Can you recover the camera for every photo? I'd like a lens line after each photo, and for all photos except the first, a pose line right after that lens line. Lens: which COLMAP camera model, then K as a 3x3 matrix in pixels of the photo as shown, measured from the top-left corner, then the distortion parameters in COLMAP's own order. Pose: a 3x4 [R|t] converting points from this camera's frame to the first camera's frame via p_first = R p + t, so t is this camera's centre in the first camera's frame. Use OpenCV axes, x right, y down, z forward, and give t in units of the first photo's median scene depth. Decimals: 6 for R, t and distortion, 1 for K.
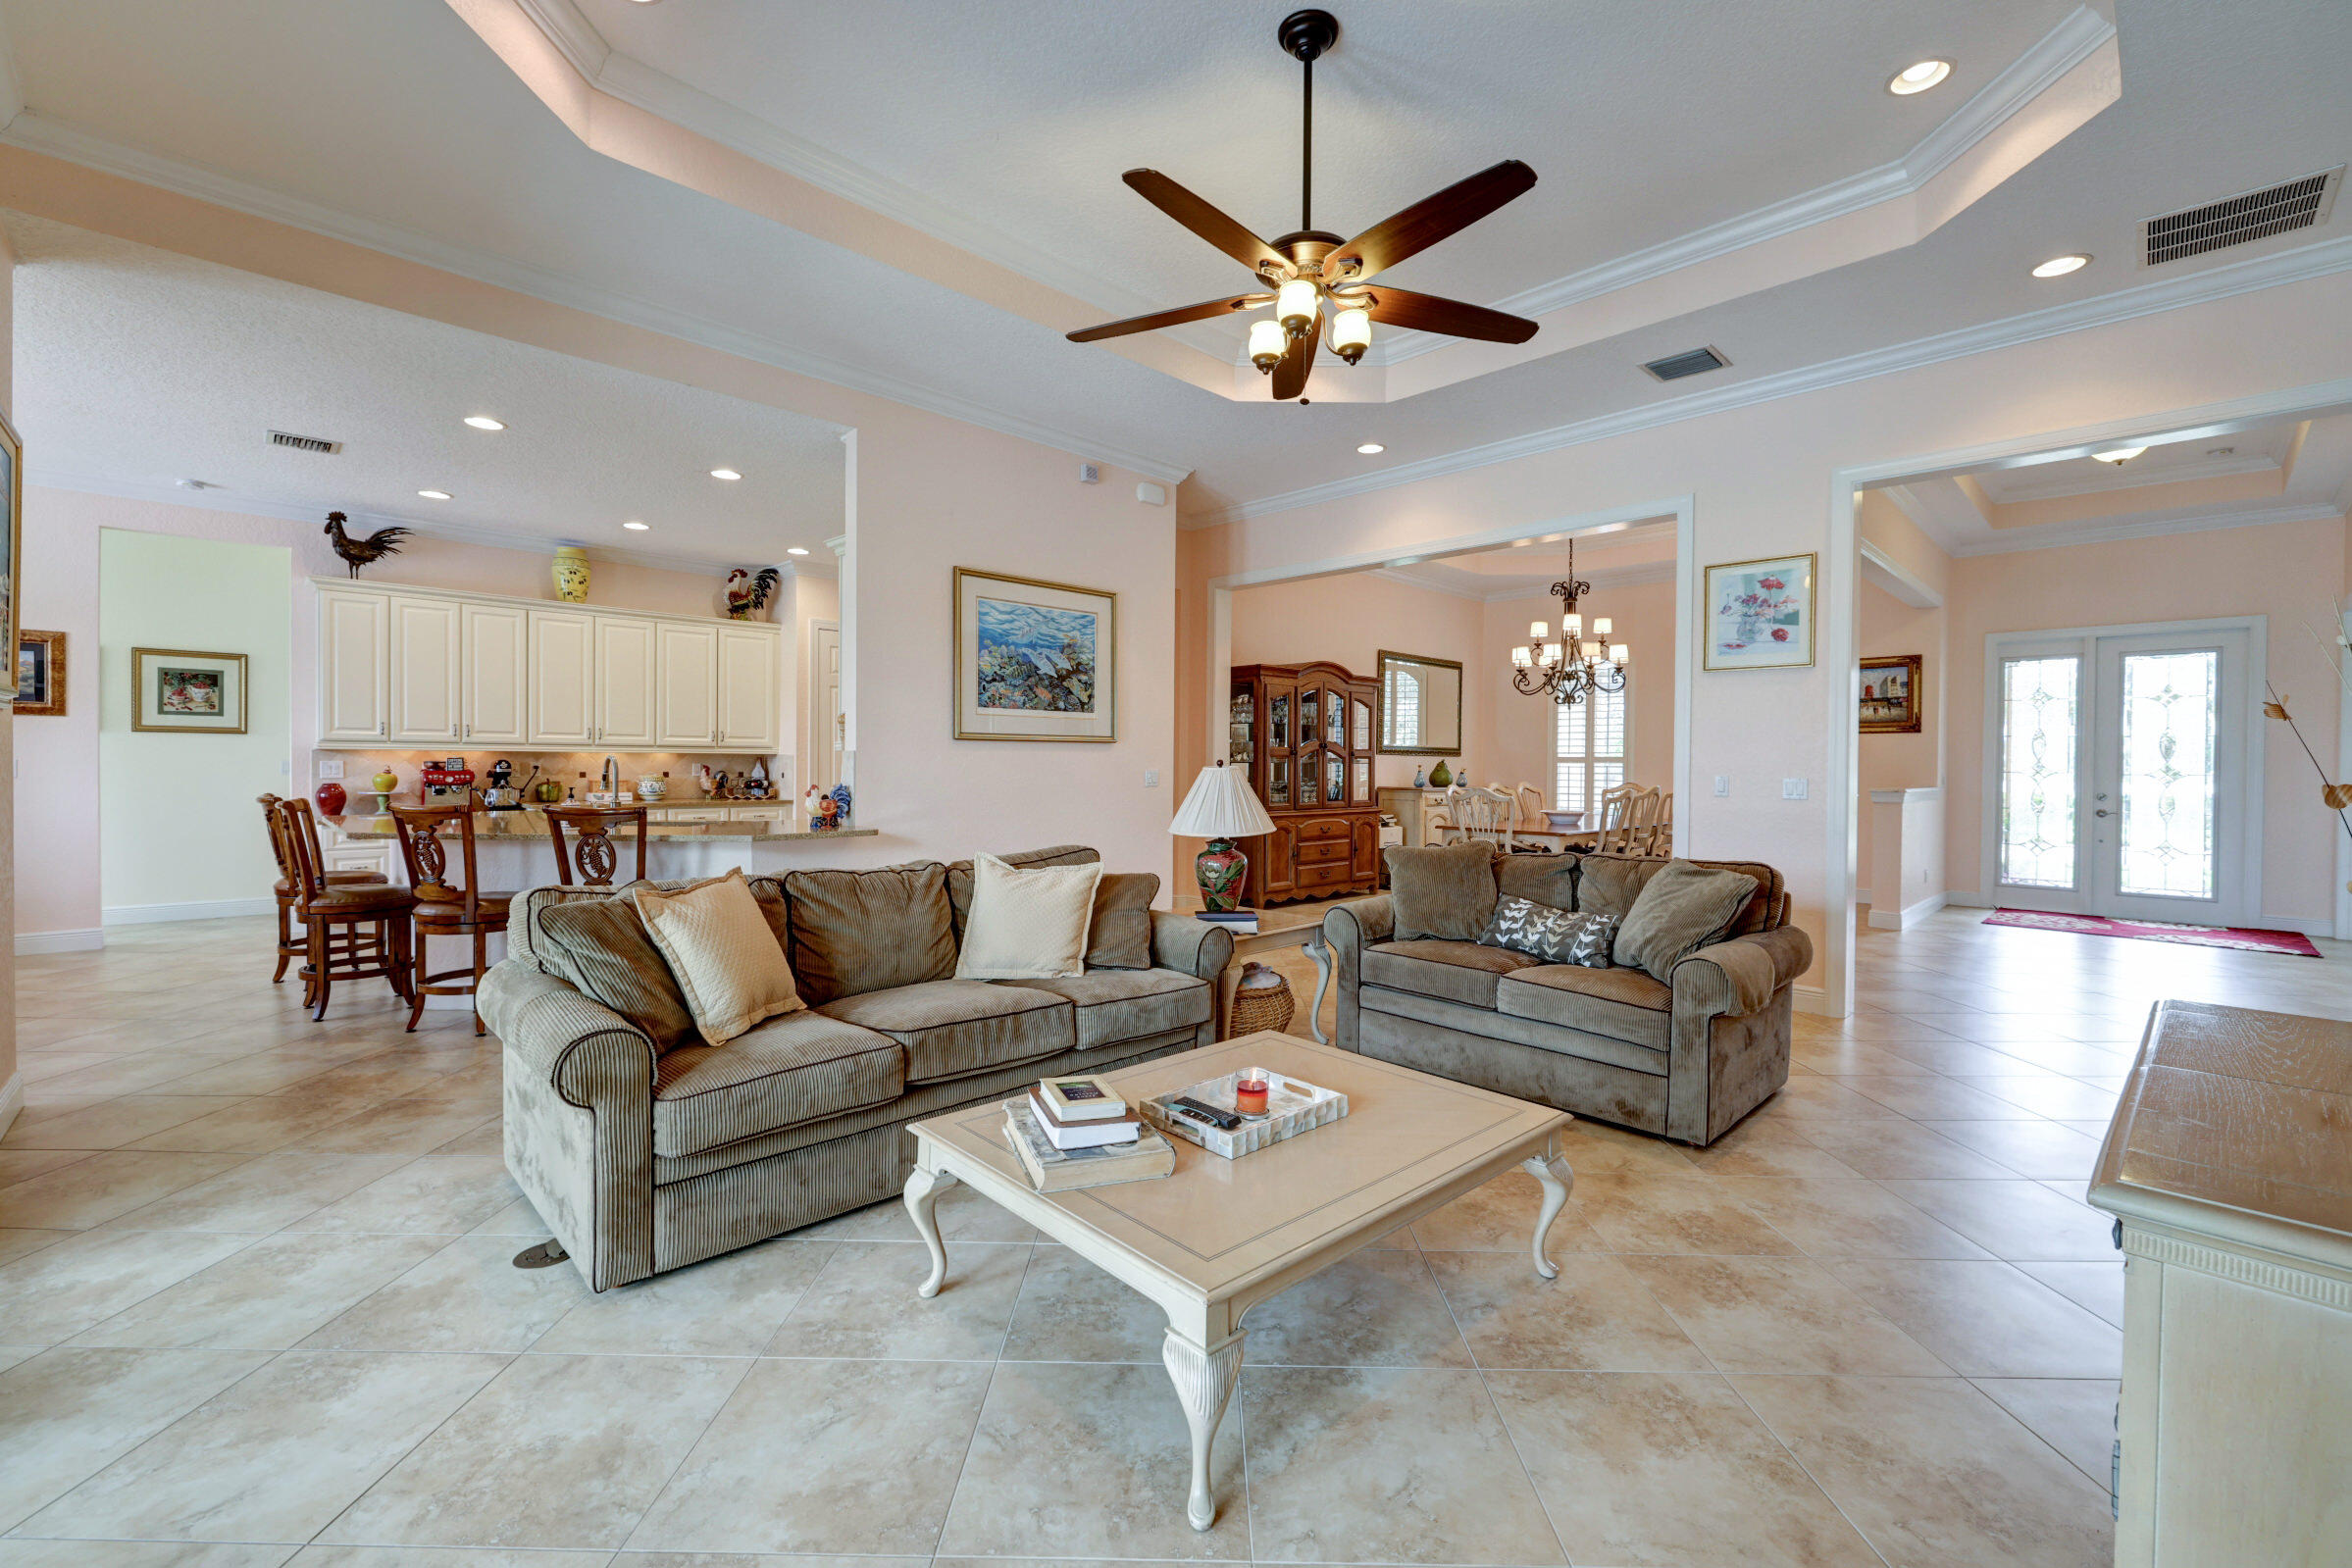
lens RADIAL K [[978.9, 0, 1178.6], [0, 978.9, 776.2], [0, 0, 1]] dist [0.000048, -0.000300]
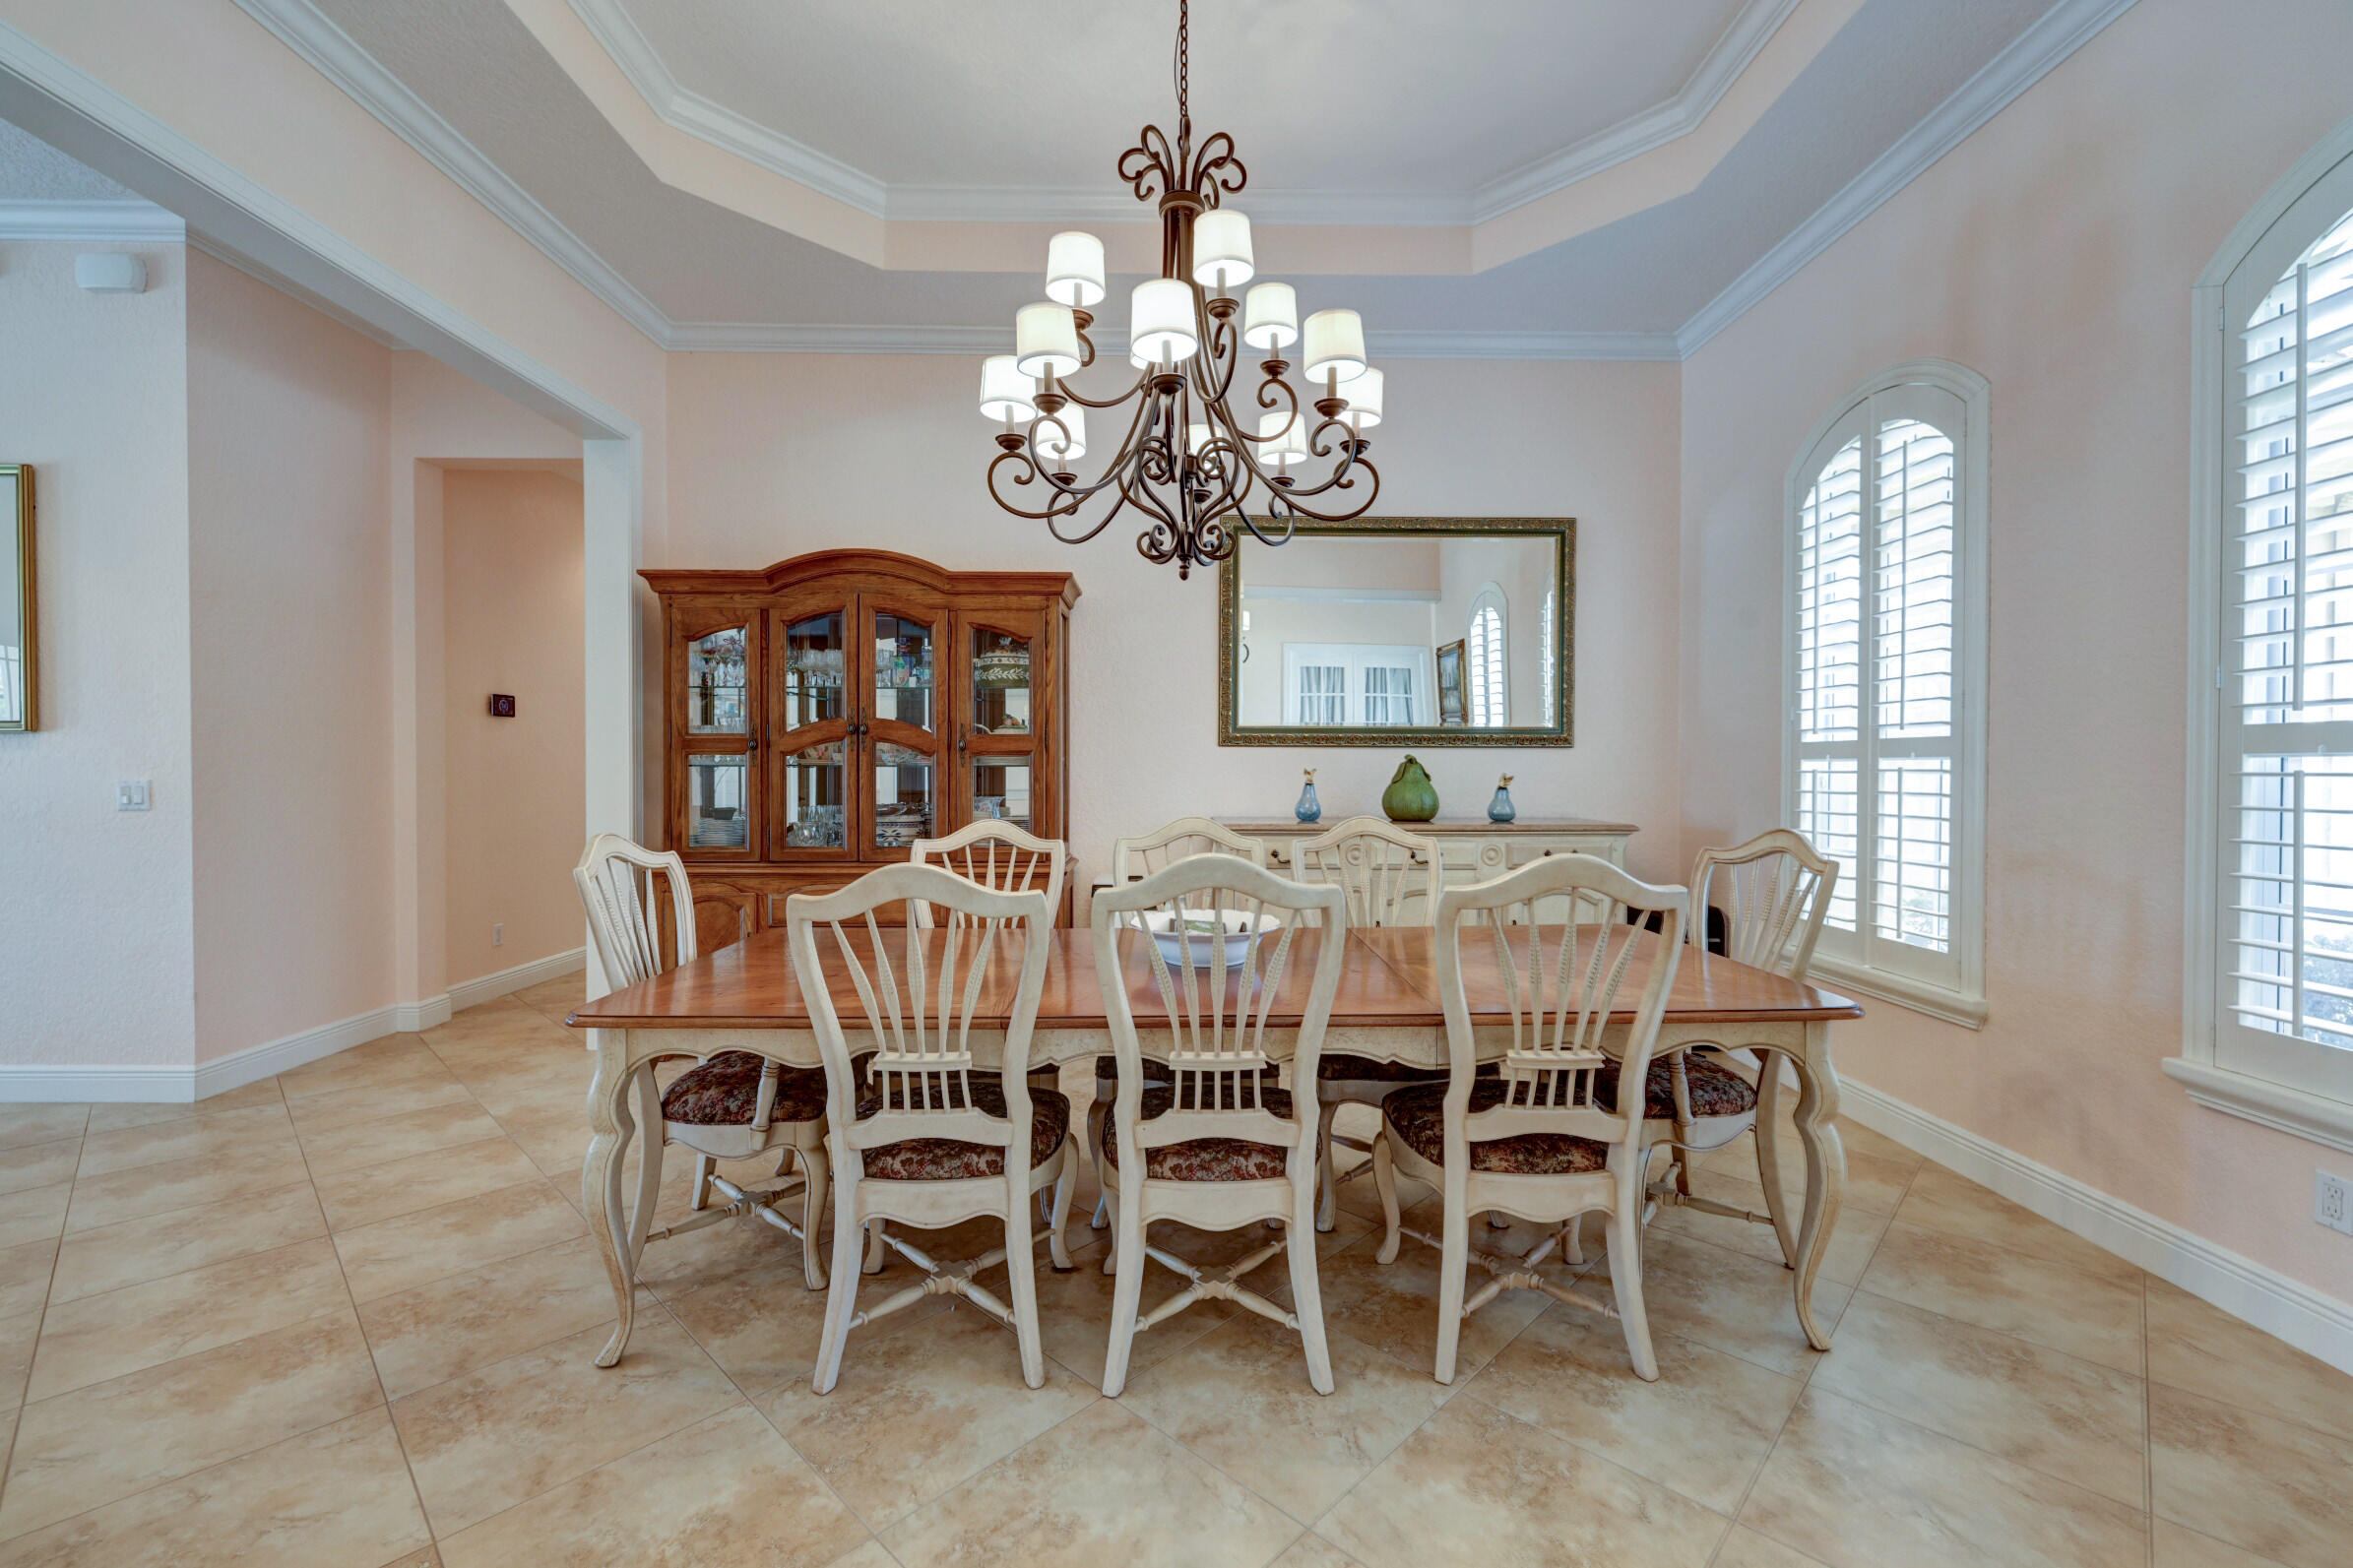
lens RADIAL K [[979.3, 0, 1192.9], [0, 979.3, 773.9], [0, 0, 1]] dist [0.000048, -0.000300]
pose [[0.742695, -0.004489, -0.669615, 0.720501], [0.001605, 0.999987, -0.004925, -0.011486], [0.669628, 0.002583, 0.742692, 0.953405]]
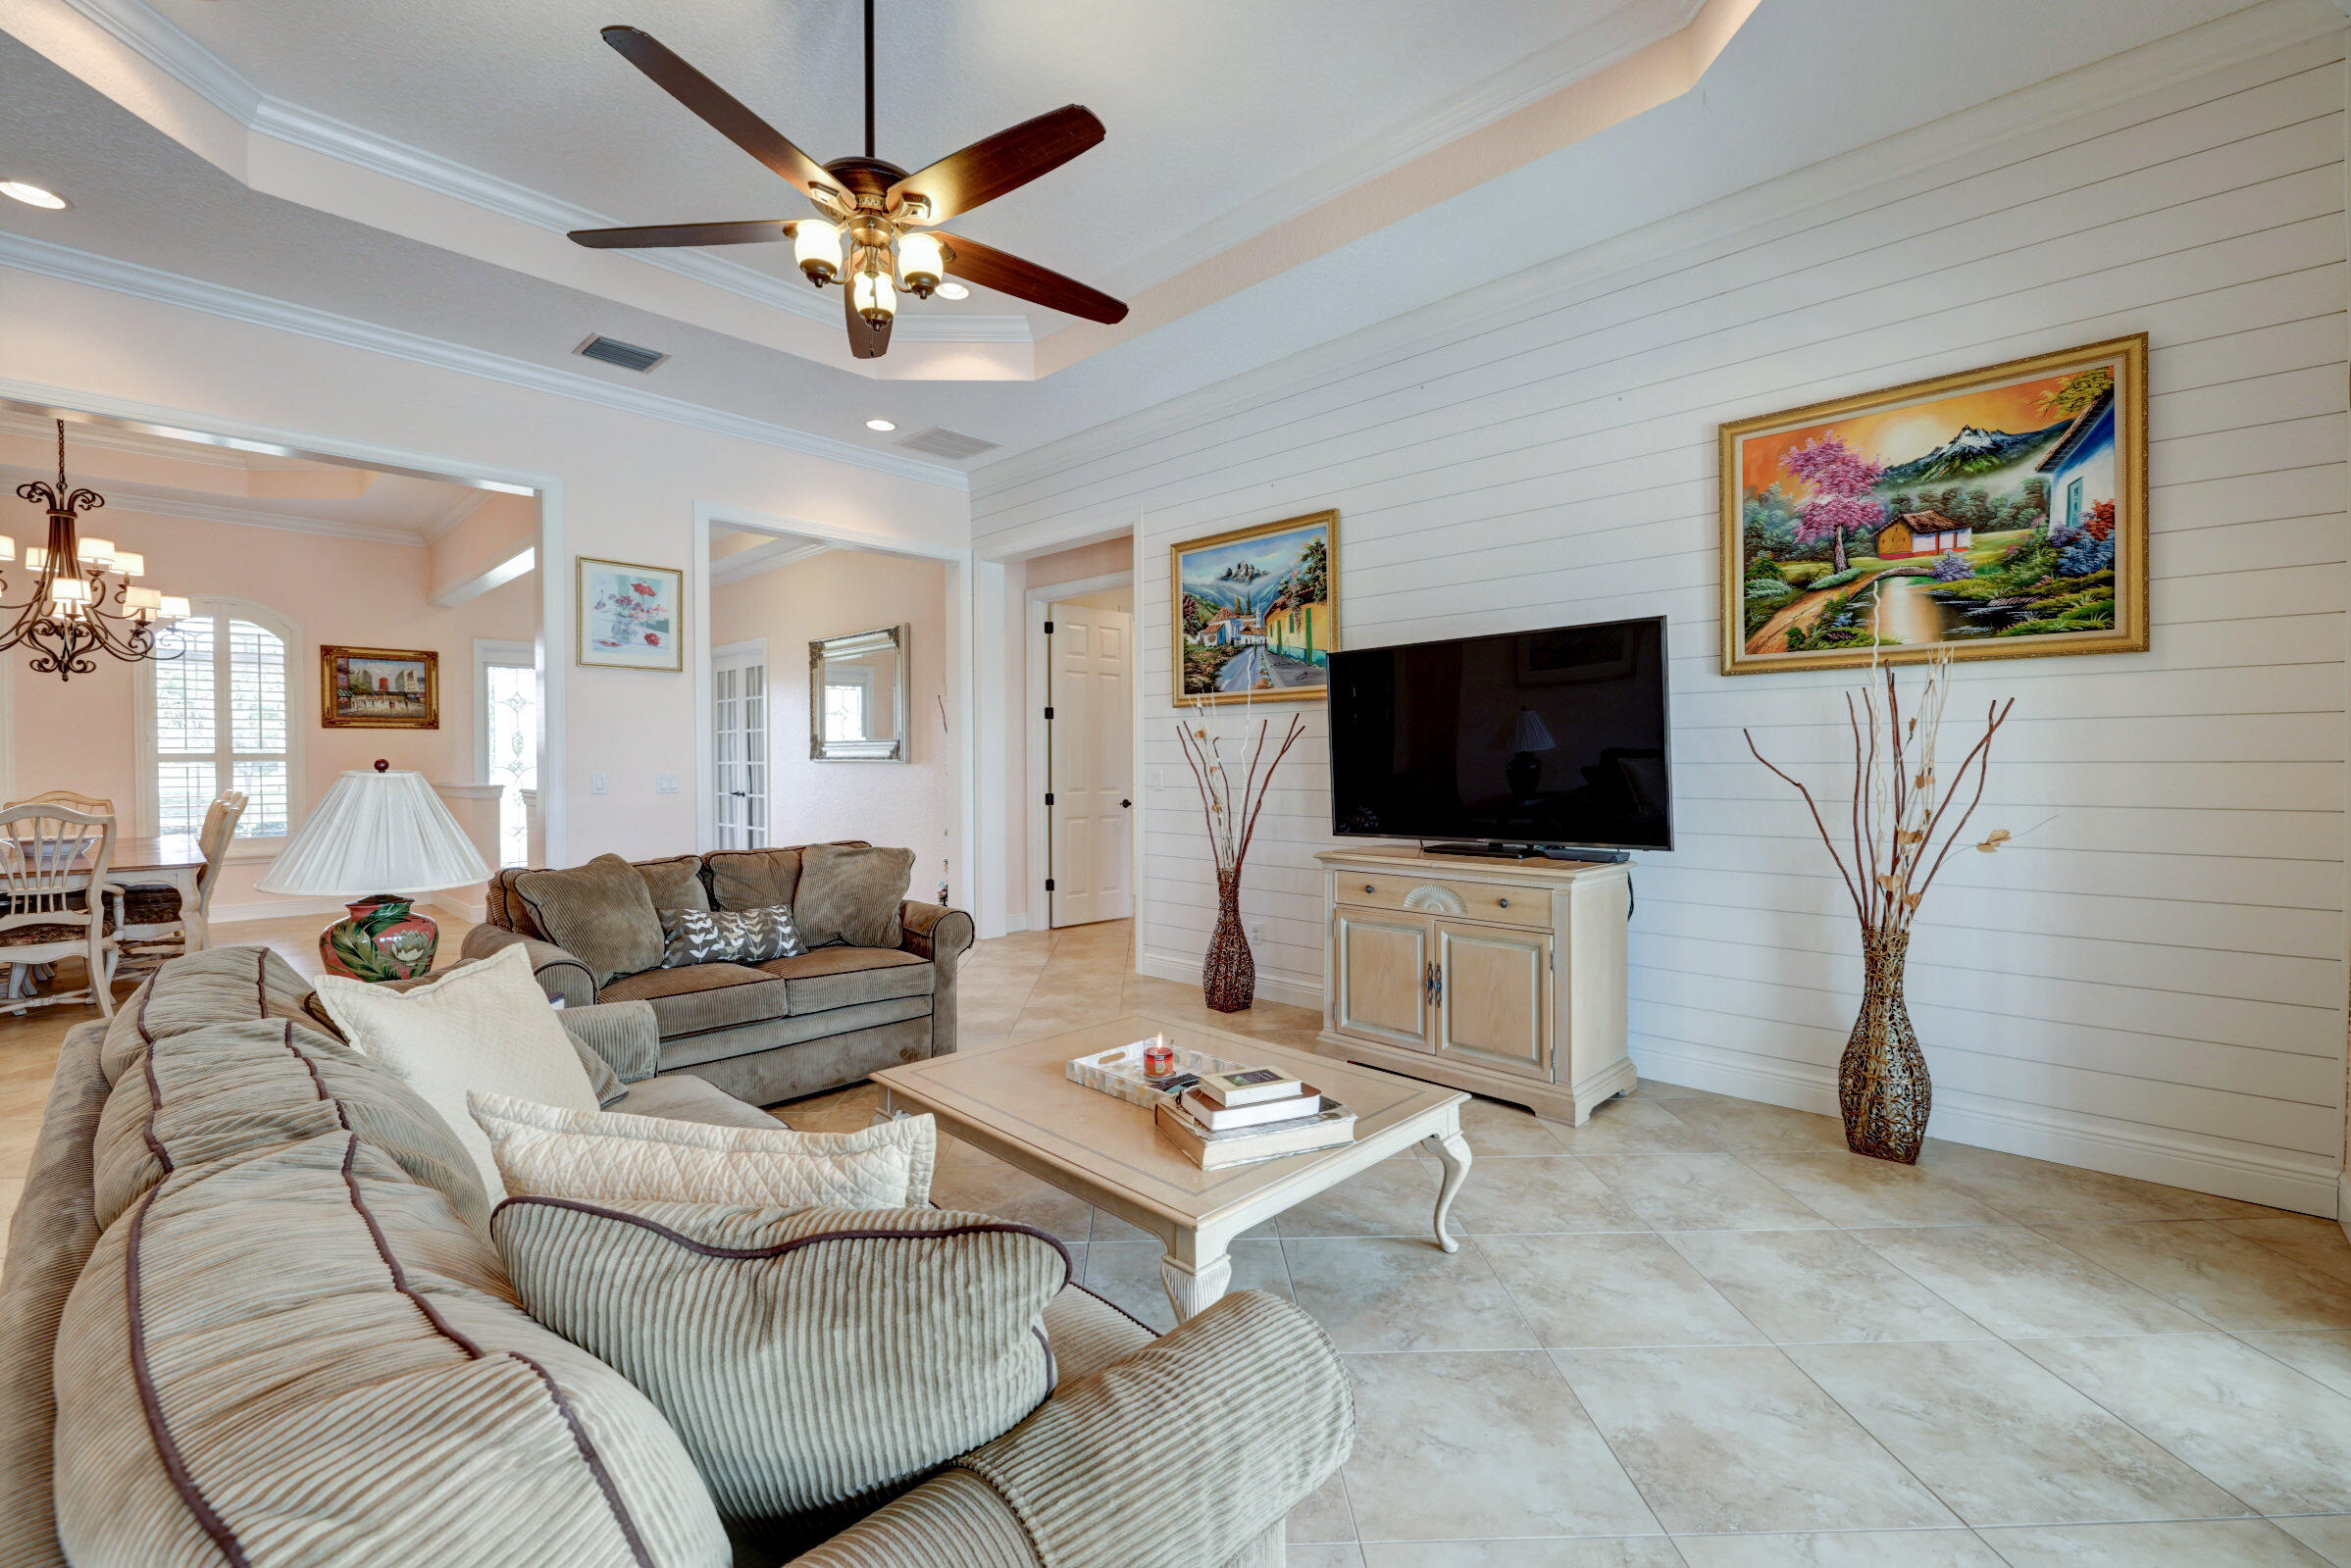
lens RADIAL K [[978.5, 0, 1181.6], [0, 978.5, 775.0], [0, 0, 1]] dist [0.000048, -0.000300]
pose [[-0.031619, -0.023559, 0.999222, -0.340588], [0.020091, 0.999505, 0.024201, -0.007914], [-0.999298, 0.020841, -0.031130, 0.332169]]
